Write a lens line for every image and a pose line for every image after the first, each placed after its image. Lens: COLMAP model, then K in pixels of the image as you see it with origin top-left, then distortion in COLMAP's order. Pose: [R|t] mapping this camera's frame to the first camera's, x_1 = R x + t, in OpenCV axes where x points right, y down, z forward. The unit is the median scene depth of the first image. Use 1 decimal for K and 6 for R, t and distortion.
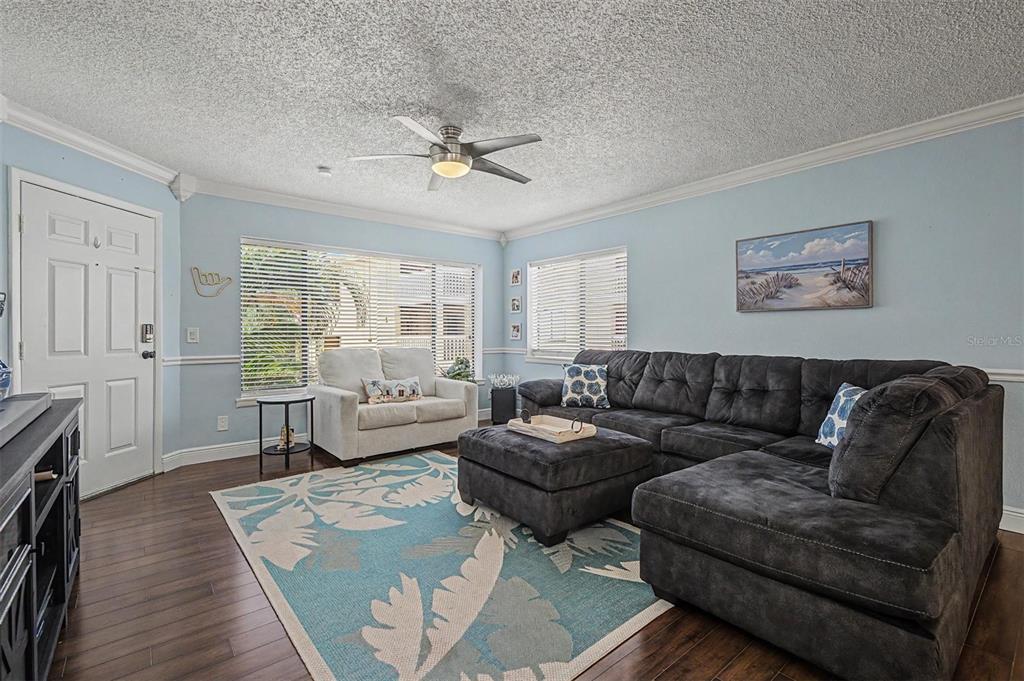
lens RADIAL K [[459.2, 0, 509.5], [0, 459.2, 335.2], [0, 0, 1]] dist [0.001069, -0.000093]
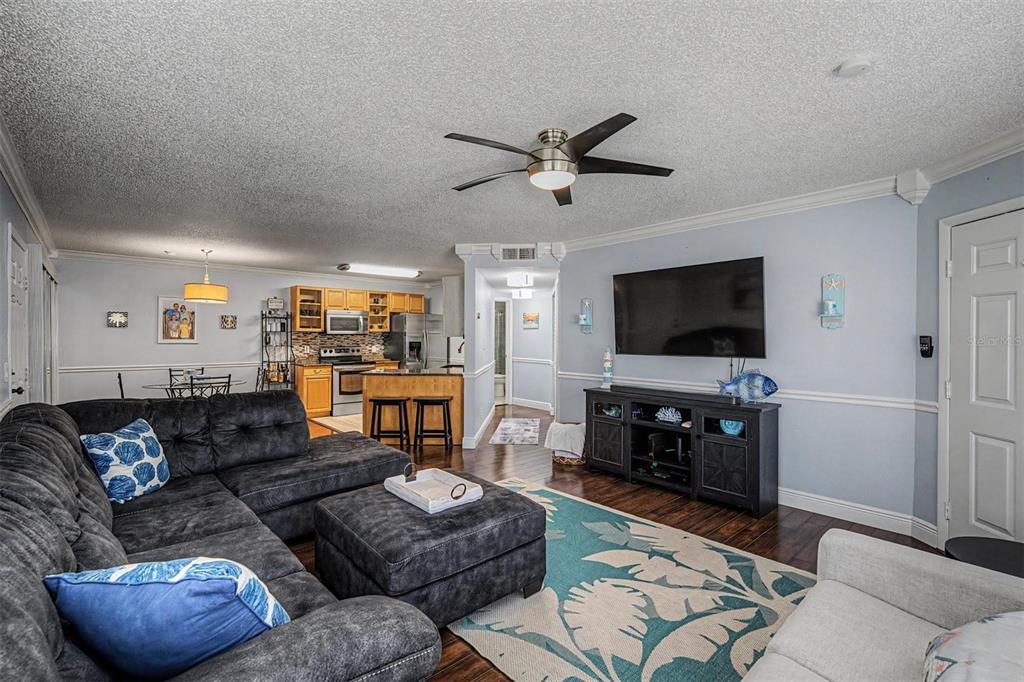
lens RADIAL K [[459.2, 0, 509.5], [0, 459.2, 335.7], [0, 0, 1]] dist [0.001069, -0.000093]
pose [[-0.998937, -0.003921, -0.045927, -0.011422], [-0.004287, 0.999960, 0.007884, -0.080381], [0.045894, 0.008072, -0.998914, 1.698264]]
